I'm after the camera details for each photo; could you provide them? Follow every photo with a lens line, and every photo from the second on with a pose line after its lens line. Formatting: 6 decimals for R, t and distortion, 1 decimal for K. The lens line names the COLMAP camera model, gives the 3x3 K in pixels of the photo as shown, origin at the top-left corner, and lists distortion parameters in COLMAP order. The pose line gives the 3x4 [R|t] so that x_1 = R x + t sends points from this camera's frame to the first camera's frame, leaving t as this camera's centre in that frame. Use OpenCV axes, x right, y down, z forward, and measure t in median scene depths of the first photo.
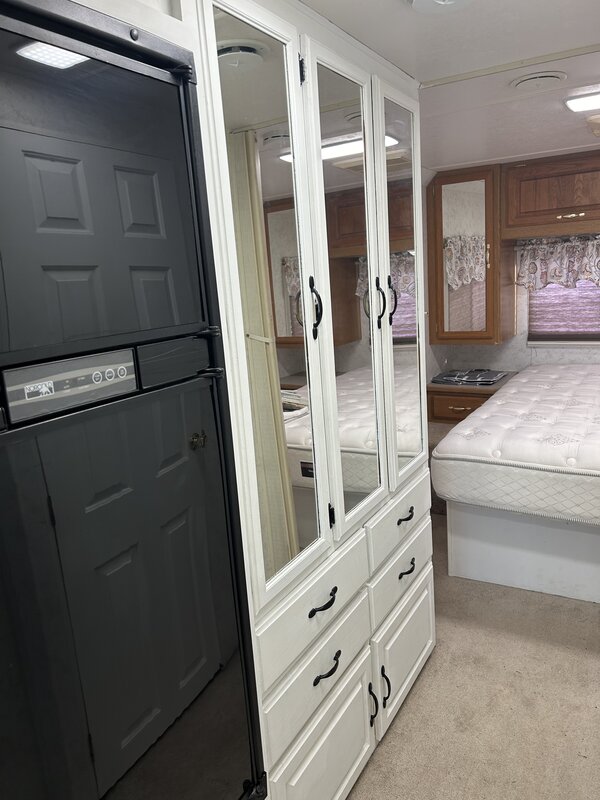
lens RADIAL K [[606.4, 0, 291.7], [0, 606.4, 395.5], [0, 0, 1]] dist [0.050019, -0.062327]
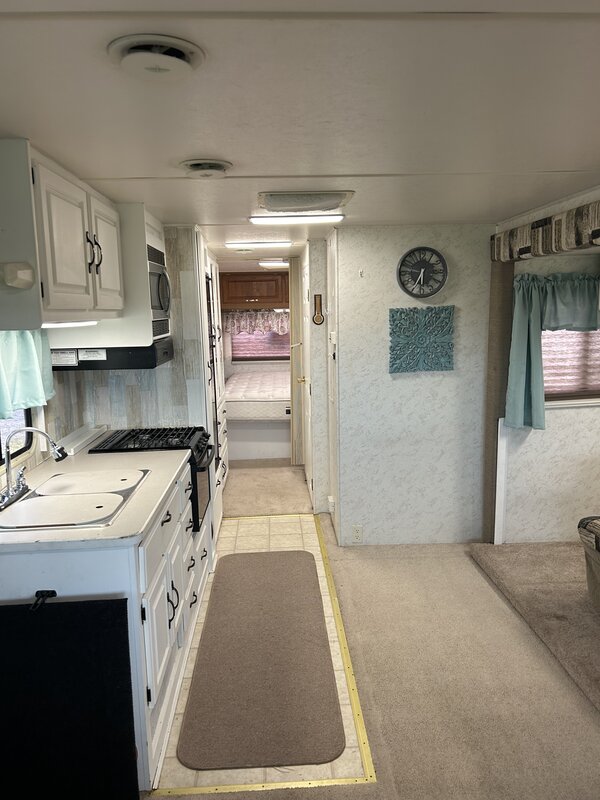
lens RADIAL K [[606.4, 0, 311.9], [0, 606.4, 392.3], [0, 0, 1]] dist [0.050019, -0.062327]
pose [[0.825119, -0.023974, 0.564450, -0.506690], [0.073608, 0.995145, -0.065334, 0.157393], [-0.560144, 0.095457, 0.822877, -0.729739]]
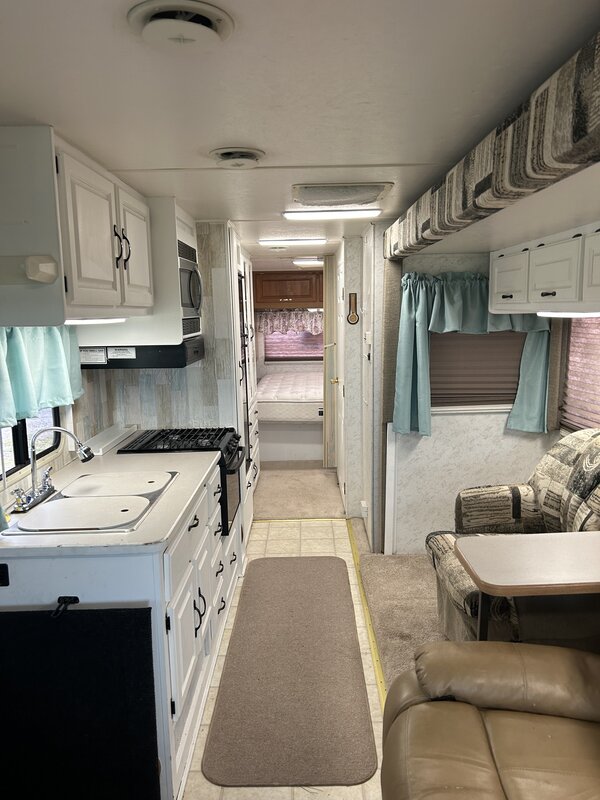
lens RADIAL K [[606.4, 0, 316.6], [0, 606.4, 396.9], [0, 0, 1]] dist [0.050019, -0.062327]
pose [[0.850738, -0.017877, 0.525285, -0.491984], [0.059296, 0.996305, -0.062126, 0.154595], [-0.522234, 0.084000, 0.848655, -0.706665]]
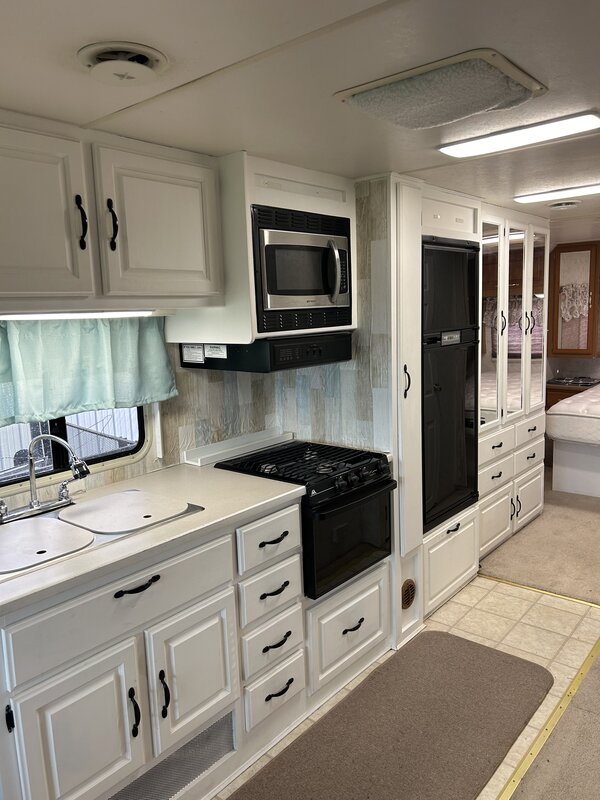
lens RADIAL K [[606.4, 0, 285.7], [0, 606.4, 397.3], [0, 0, 1]] dist [0.050019, -0.062327]
pose [[0.983584, 0.059520, -0.170352, -0.138332], [-0.066447, 0.997167, -0.035244, 0.108091], [0.167772, 0.045985, 0.984753, -0.567063]]
